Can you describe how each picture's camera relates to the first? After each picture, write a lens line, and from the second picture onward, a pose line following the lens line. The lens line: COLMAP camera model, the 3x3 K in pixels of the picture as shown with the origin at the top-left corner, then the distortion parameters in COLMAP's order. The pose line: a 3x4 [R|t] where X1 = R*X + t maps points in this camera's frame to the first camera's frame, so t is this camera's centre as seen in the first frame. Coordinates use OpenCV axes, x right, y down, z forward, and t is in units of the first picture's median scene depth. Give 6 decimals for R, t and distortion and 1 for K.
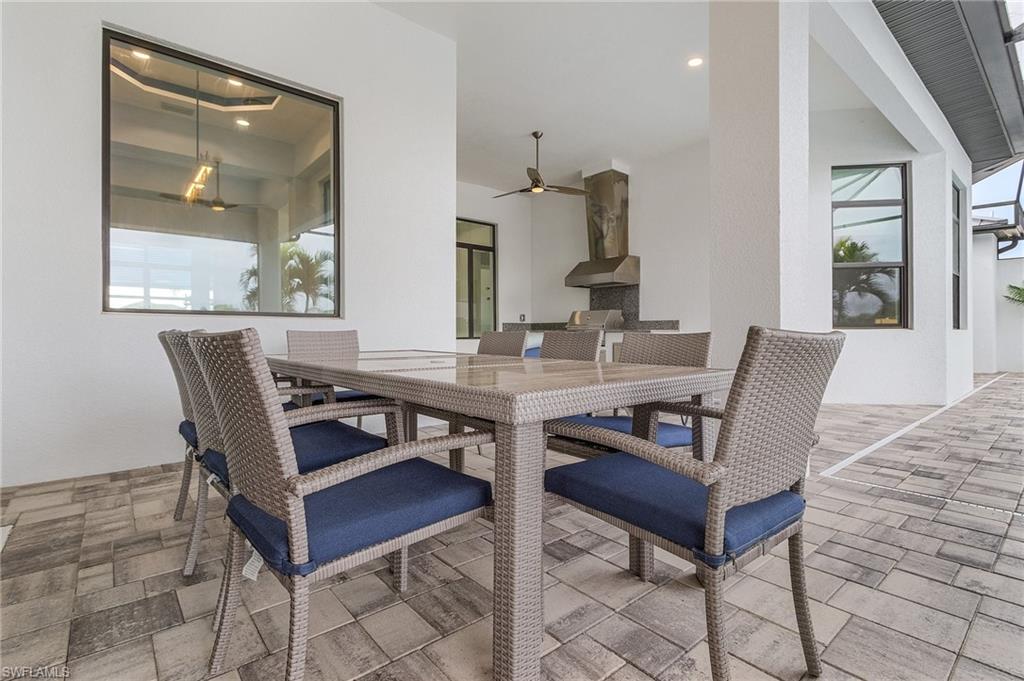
lens RADIAL K [[486.3, 0, 512.9], [0, 486.3, 331.4], [0, 0, 1]] dist [0.002723, -0.000533]
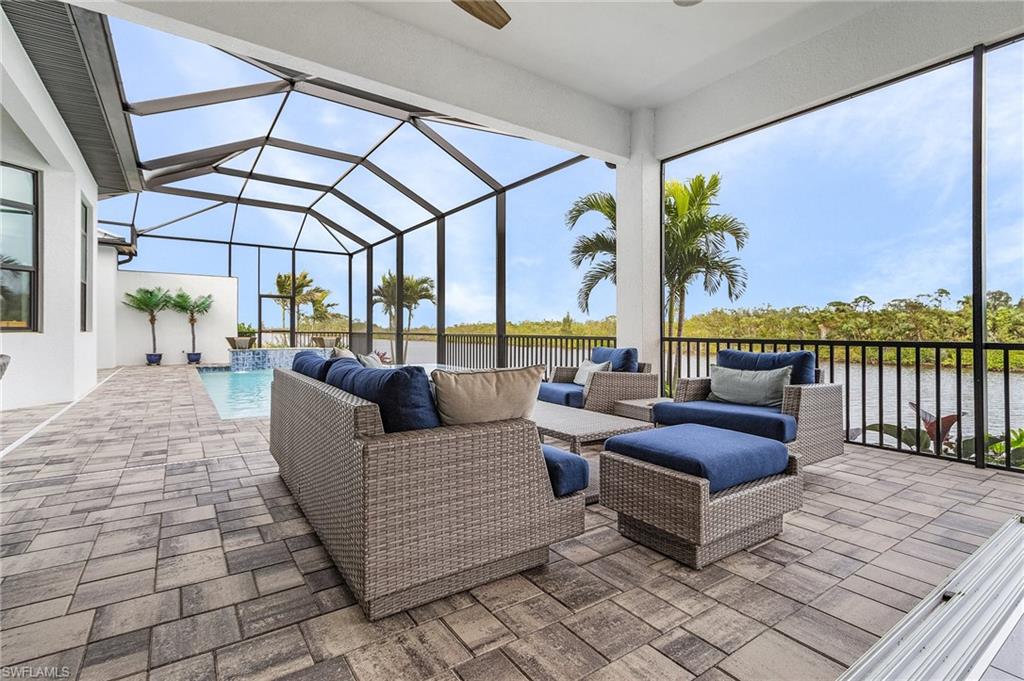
lens RADIAL K [[486.3, 0, 503.1], [0, 486.3, 327.5], [0, 0, 1]] dist [0.002723, -0.000533]
pose [[0.118252, 0.006982, 0.992959, -0.097262], [-0.005875, 0.999963, -0.006331, -0.014677], [-0.992966, -0.005085, 0.118288, -0.100899]]
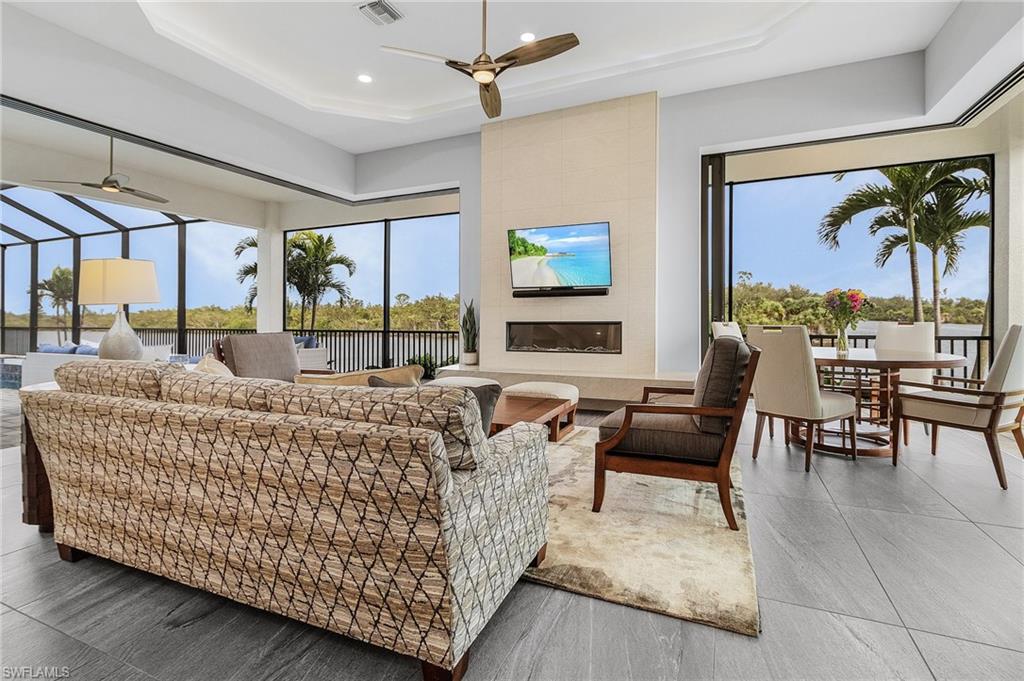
lens RADIAL K [[486.3, 0, 528.2], [0, 486.3, 320.5], [0, 0, 1]] dist [0.002723, -0.000533]
pose [[-0.436508, -0.010716, 0.899636, -1.074285], [0.002868, 0.999907, 0.013302, -0.053533], [-0.899696, 0.008386, -0.436437, -0.321552]]
